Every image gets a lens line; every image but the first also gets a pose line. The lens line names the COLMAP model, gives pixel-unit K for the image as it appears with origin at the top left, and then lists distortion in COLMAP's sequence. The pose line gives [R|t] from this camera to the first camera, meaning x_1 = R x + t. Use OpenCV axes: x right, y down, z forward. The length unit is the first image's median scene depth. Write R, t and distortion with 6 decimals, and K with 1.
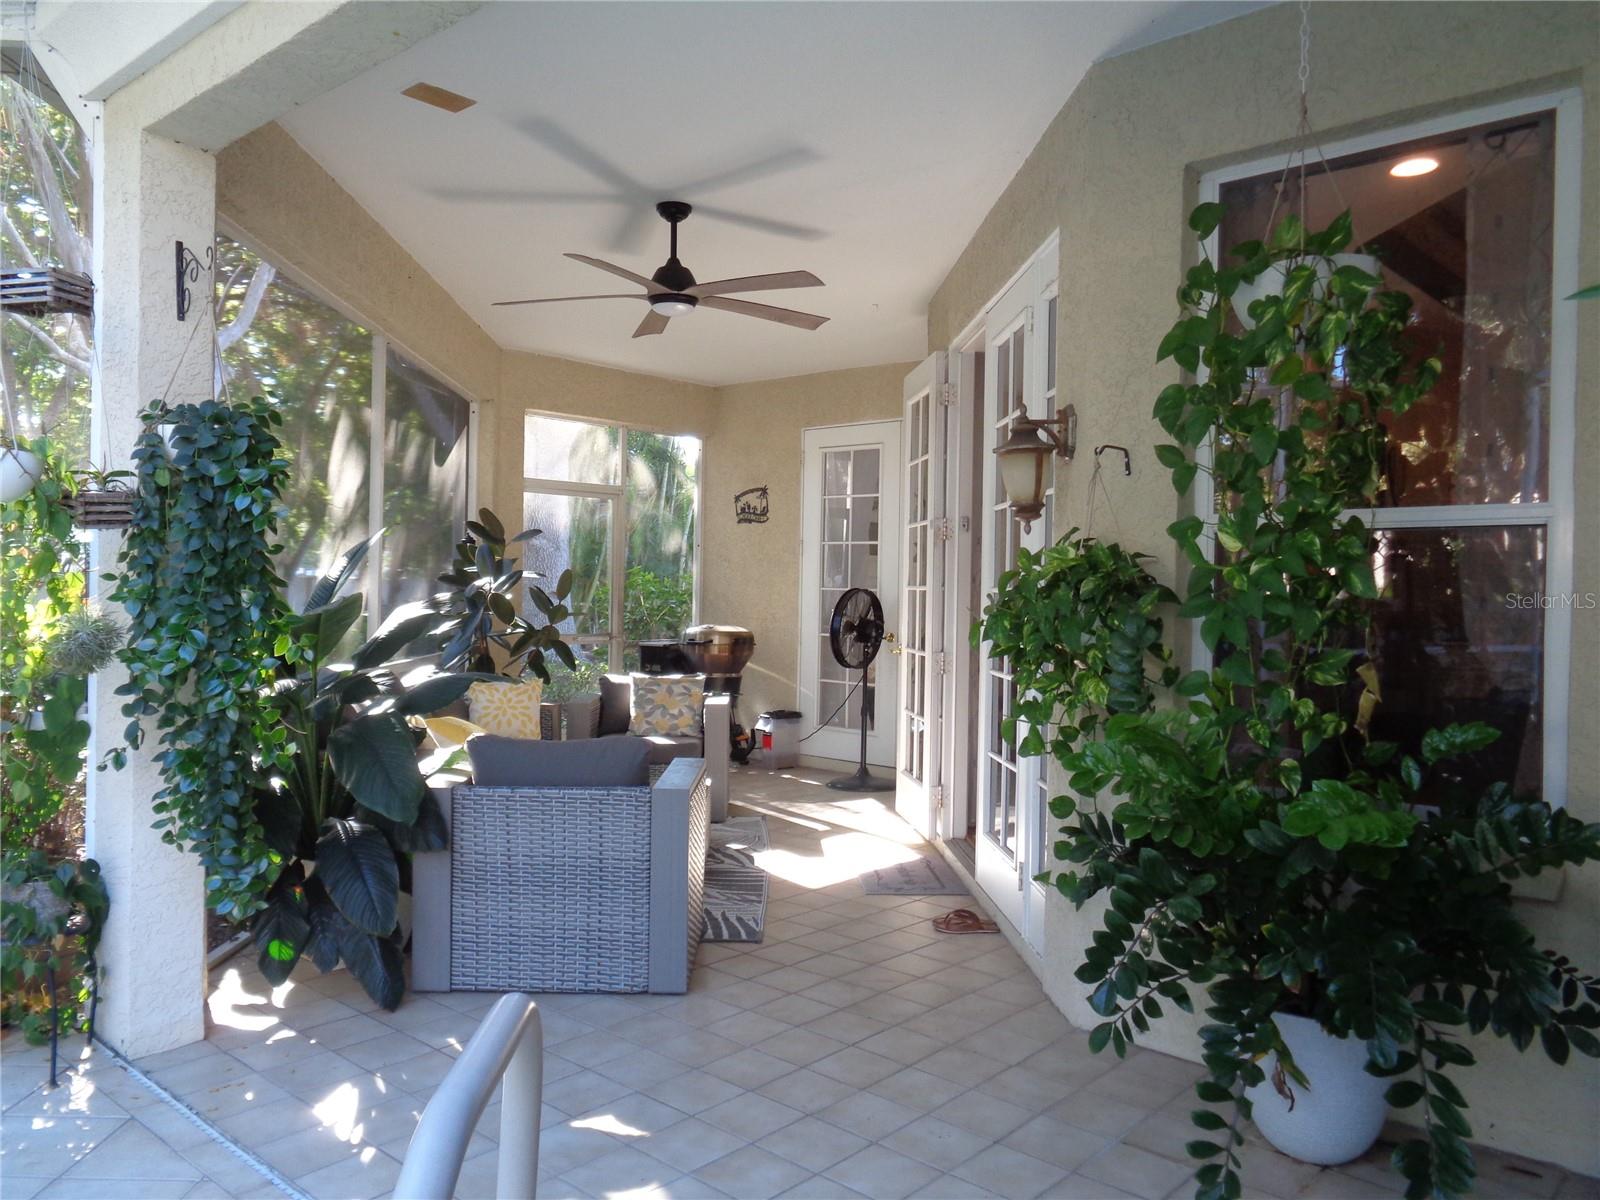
lens RADIAL K [[1189.5, 0, 800.0], [0, 1189.5, 600.0], [0, 0, 1]] dist [0.000161, 0.002553]
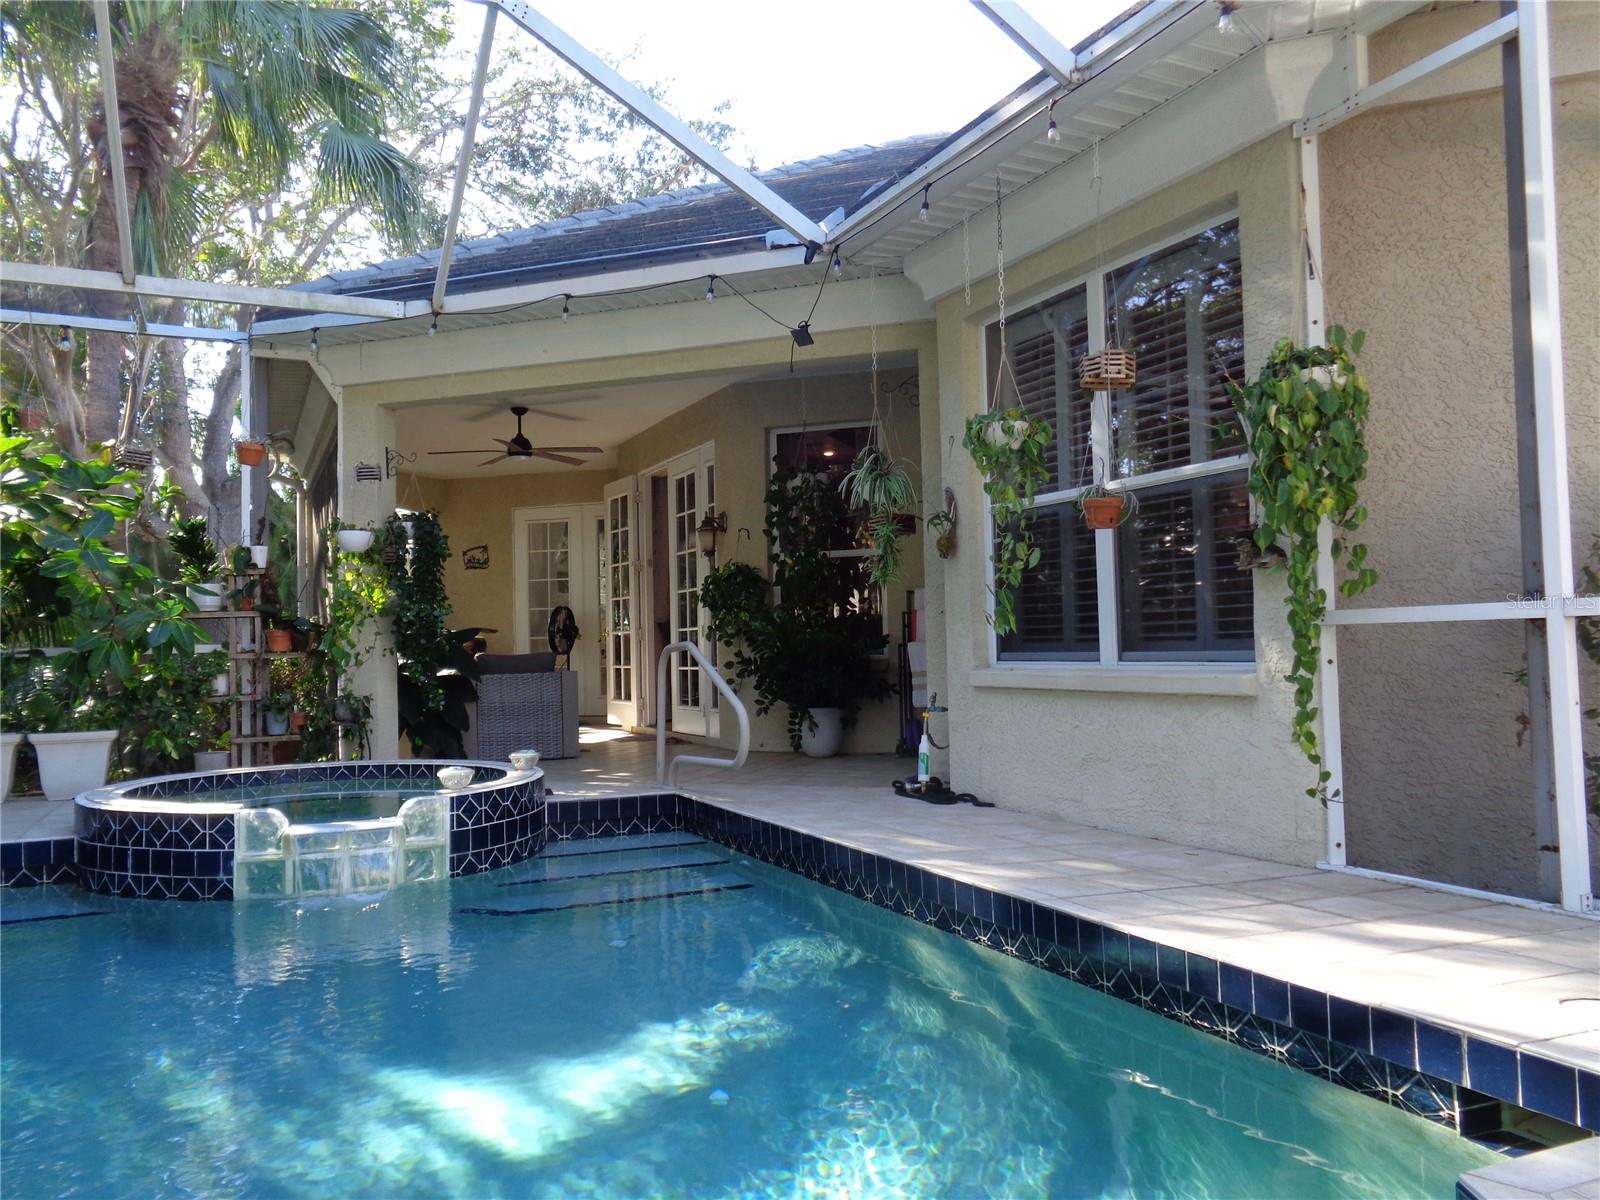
lens RADIAL K [[1189.5, 0, 800.0], [0, 1189.5, 600.0], [0, 0, 1]] dist [0.000161, 0.002553]
pose [[0.923333, -0.024047, 0.383247, -0.572509], [0.042850, 0.998256, -0.040600, 0.128808], [-0.381603, 0.053909, 0.922753, -1.334242]]
